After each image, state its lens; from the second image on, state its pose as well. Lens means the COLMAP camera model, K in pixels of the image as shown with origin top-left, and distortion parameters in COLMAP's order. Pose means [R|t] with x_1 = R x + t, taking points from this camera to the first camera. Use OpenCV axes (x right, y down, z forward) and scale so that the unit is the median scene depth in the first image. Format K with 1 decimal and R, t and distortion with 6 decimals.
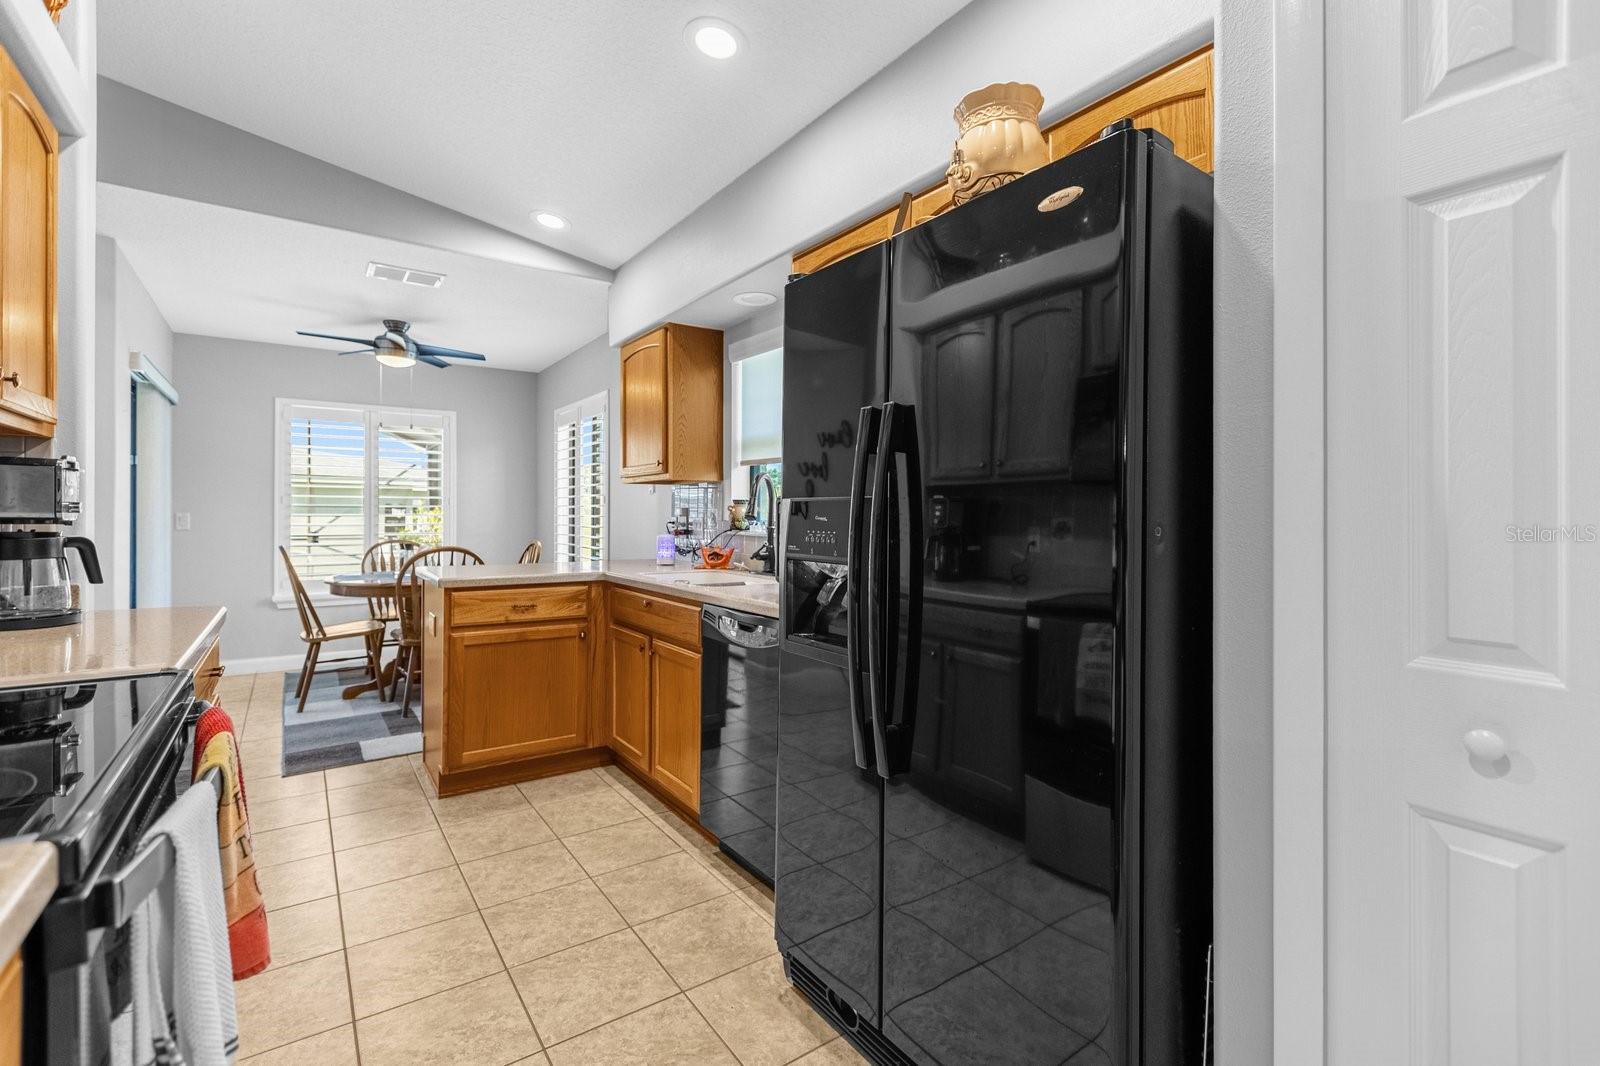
lens RADIAL K [[722.4, 0, 791.6], [0, 722.4, 511.7], [0, 0, 1]] dist [0.002232, 0.000428]
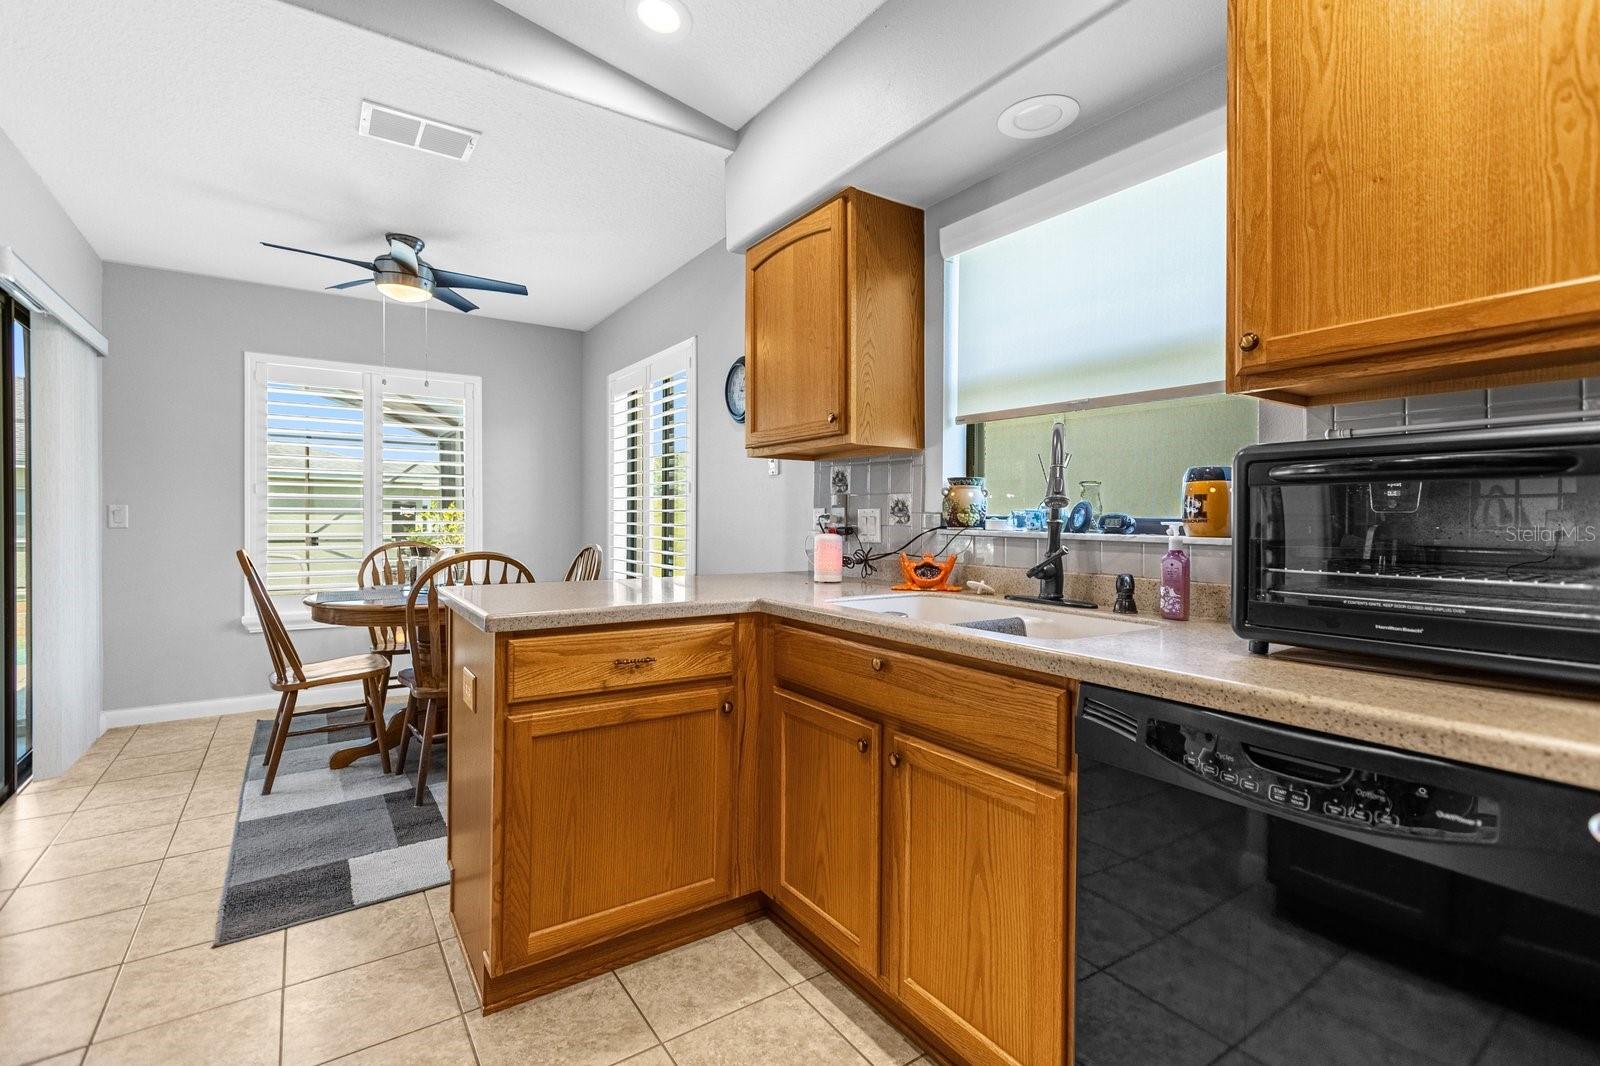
lens RADIAL K [[738.1, 0, 794.7], [0, 738.1, 513.4], [0, 0, 1]] dist [0.013013, -0.000129]
pose [[0.999882, -0.000668, -0.015378, -0.181977], [0.000701, 0.999997, 0.002177, 0.011025], [0.015377, -0.002187, 0.999879, 0.329164]]
